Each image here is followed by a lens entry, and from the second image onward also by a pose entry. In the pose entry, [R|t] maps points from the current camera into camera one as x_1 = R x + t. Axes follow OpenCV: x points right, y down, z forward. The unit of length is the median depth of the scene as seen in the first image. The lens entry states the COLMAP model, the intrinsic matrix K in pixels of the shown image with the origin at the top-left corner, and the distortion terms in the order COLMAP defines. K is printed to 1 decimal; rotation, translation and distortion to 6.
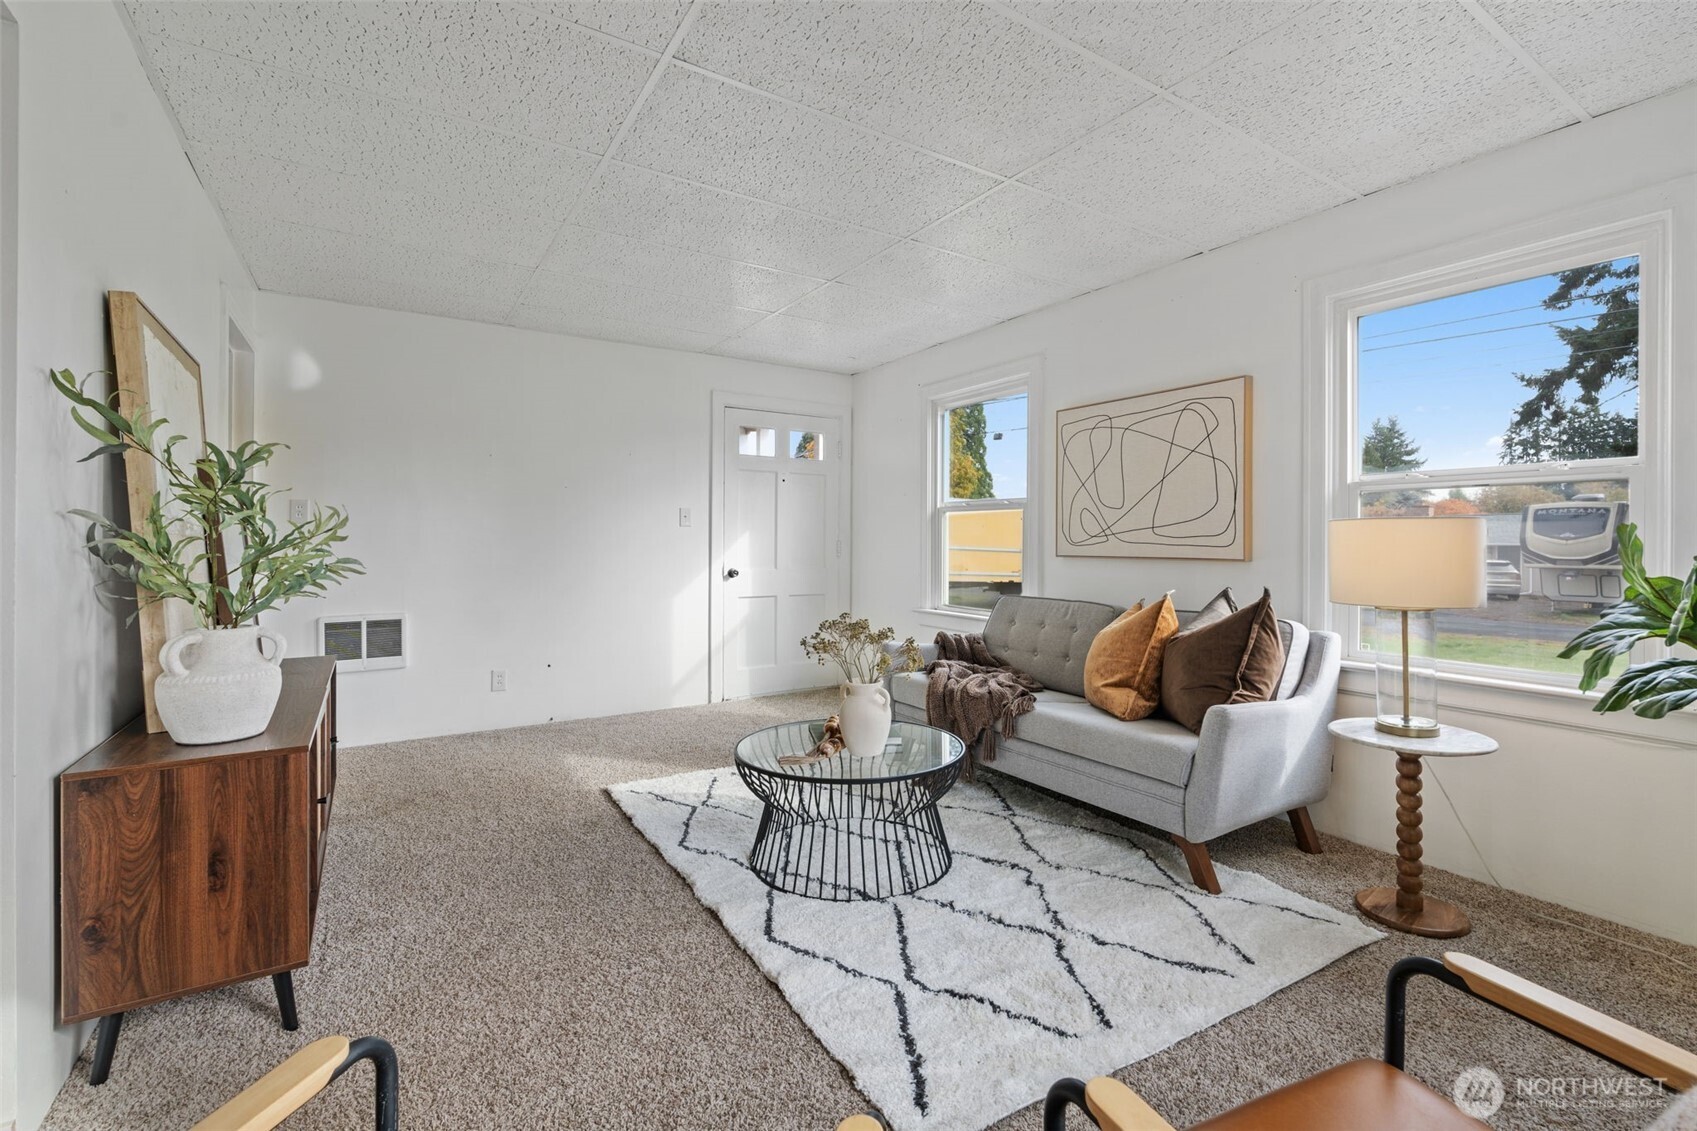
lens RADIAL K [[756.0, 0, 856.1], [0, 756.0, 548.7], [0, 0, 1]] dist [0.002311, 0.000303]
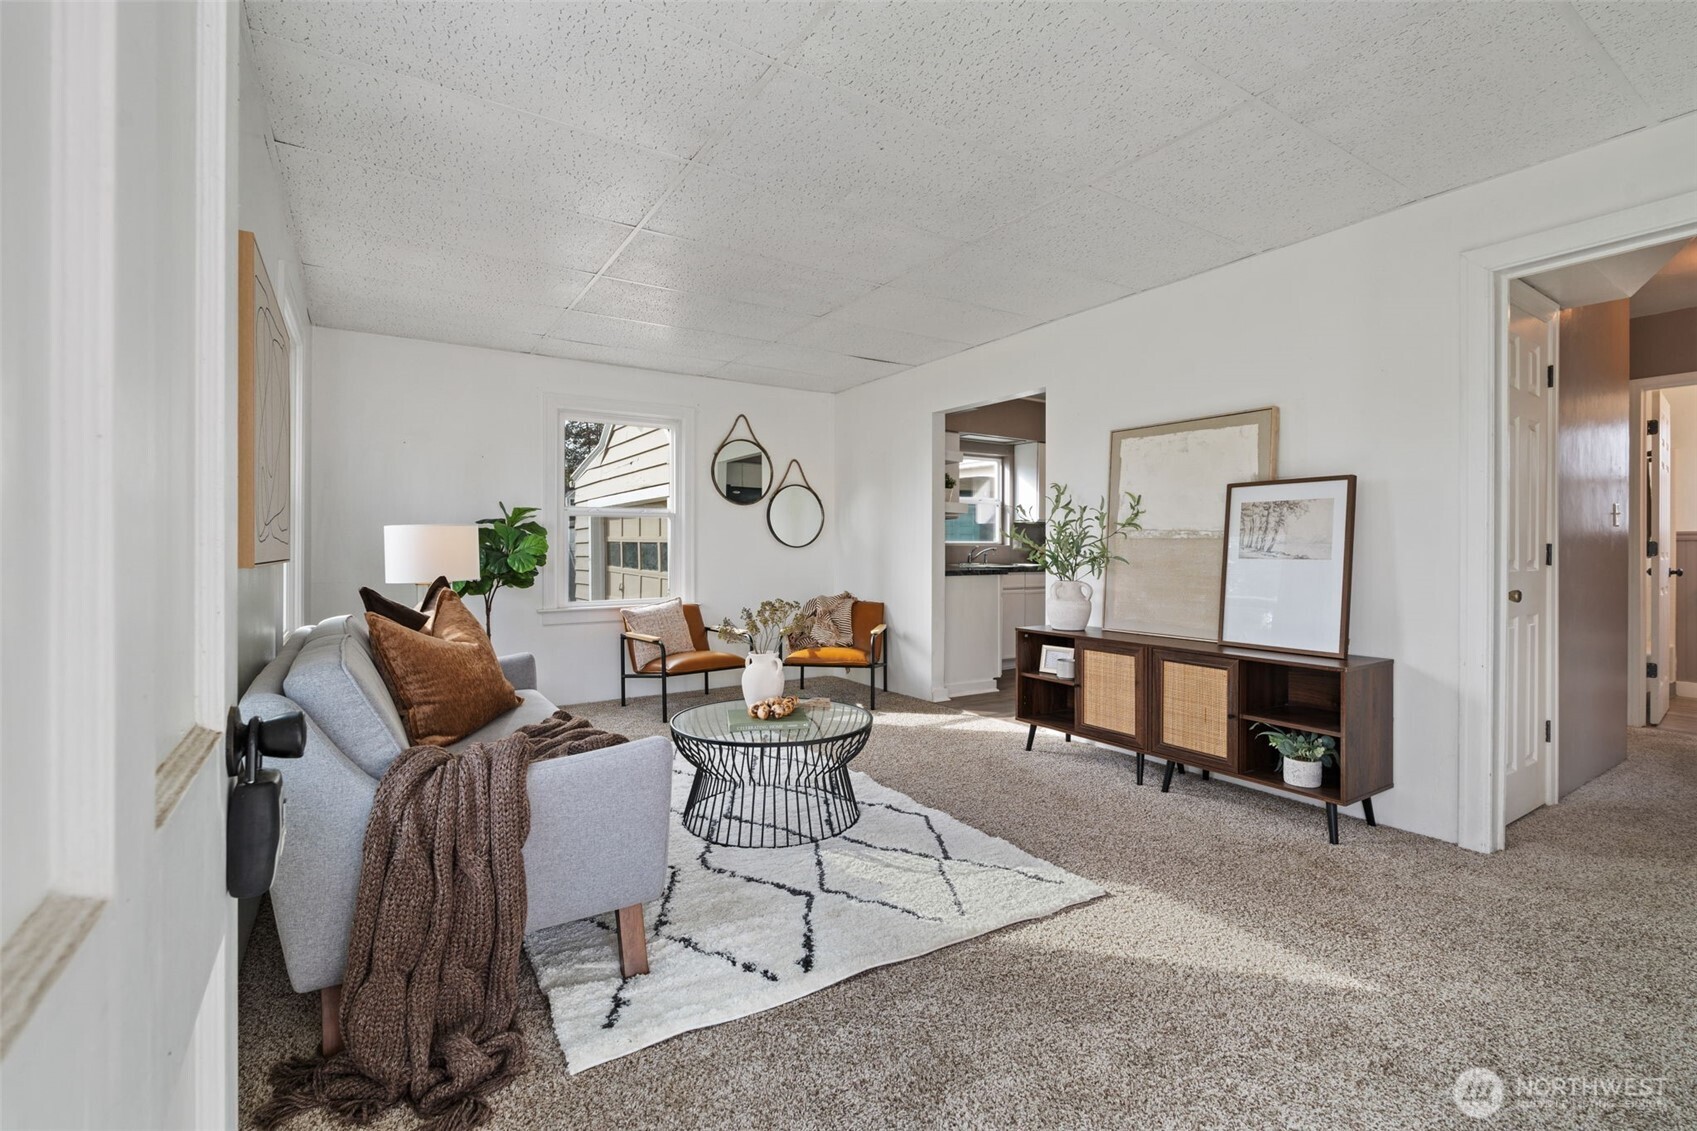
lens RADIAL K [[756.0, 0, 846.6], [0, 756.0, 552.0], [0, 0, 1]] dist [0.002311, 0.000303]
pose [[-0.999746, -0.005836, -0.021791, -0.073010], [-0.006141, 0.999884, 0.013955, -0.007649], [0.021708, 0.014085, -0.999665, 1.639864]]
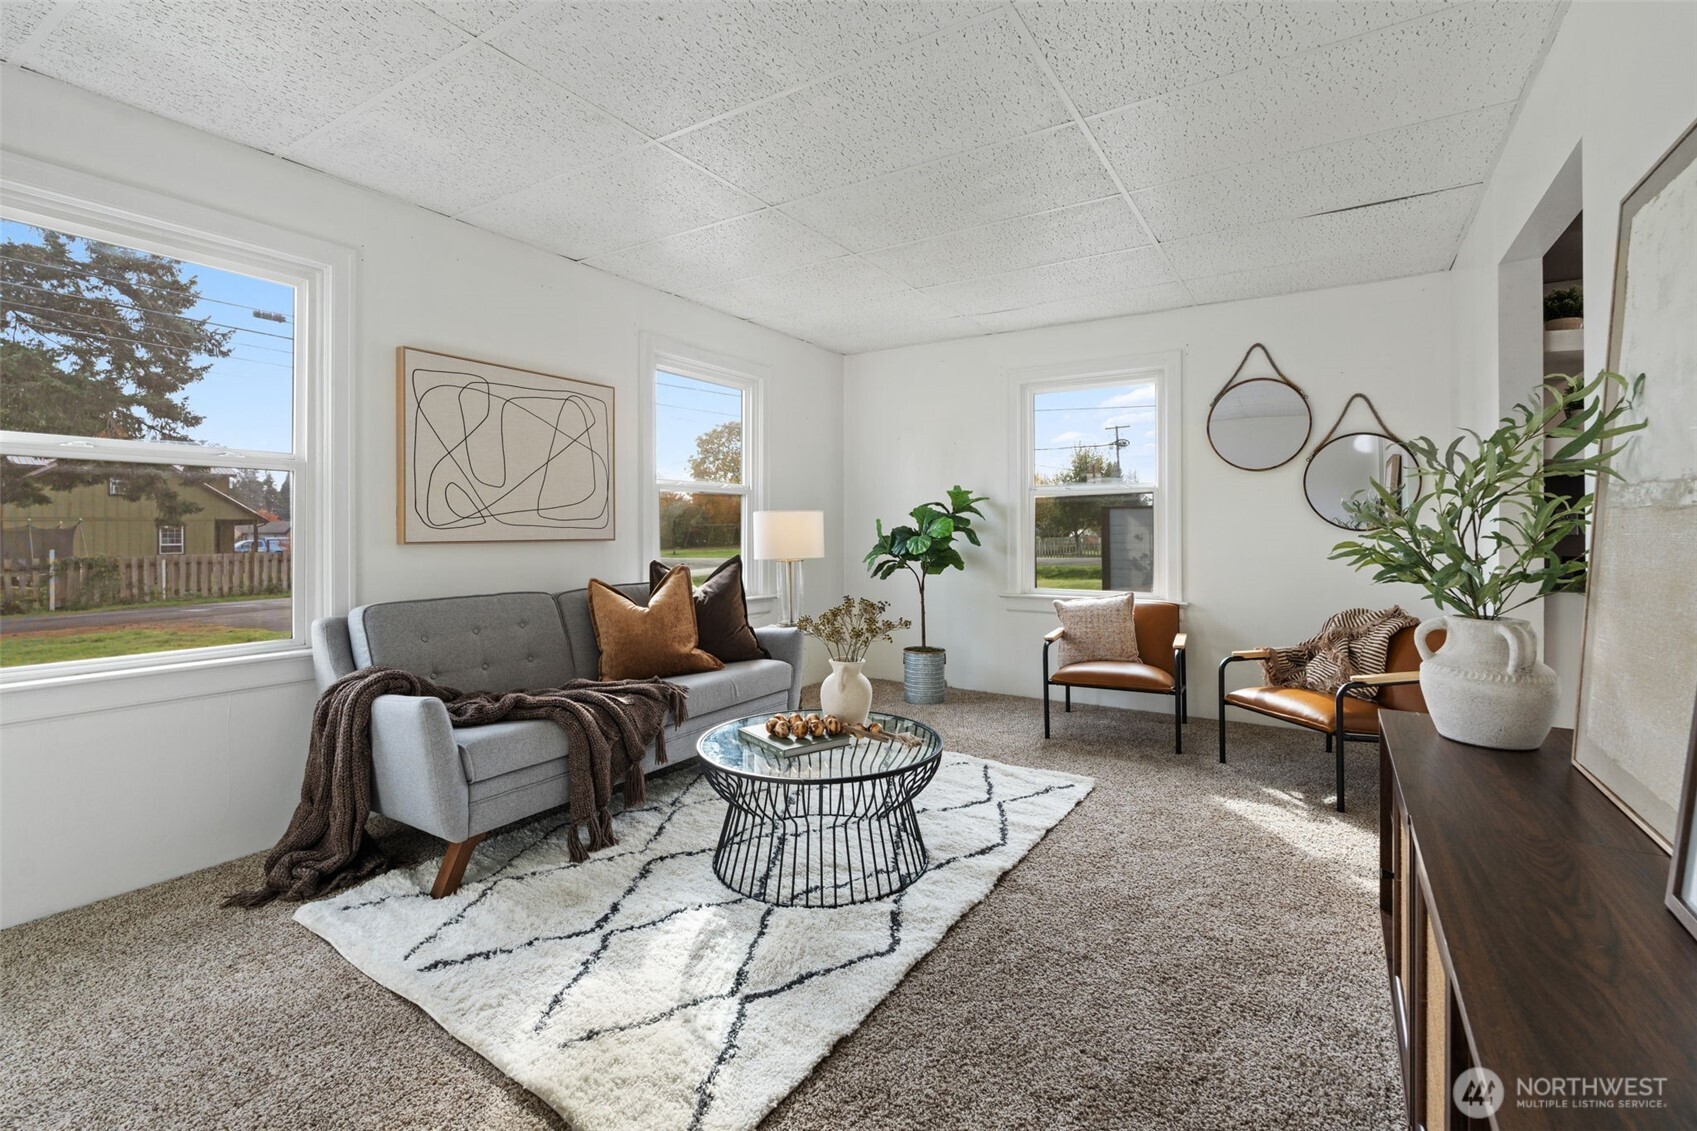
lens RADIAL K [[756.0, 0, 862.2], [0, 756.0, 530.4], [0, 0, 1]] dist [0.002311, 0.000303]
pose [[-0.434705, -0.008410, 0.900534, -0.673764], [0.004792, 0.999921, 0.011651, -0.010357], [-0.900560, 0.009380, -0.434630, 1.041803]]
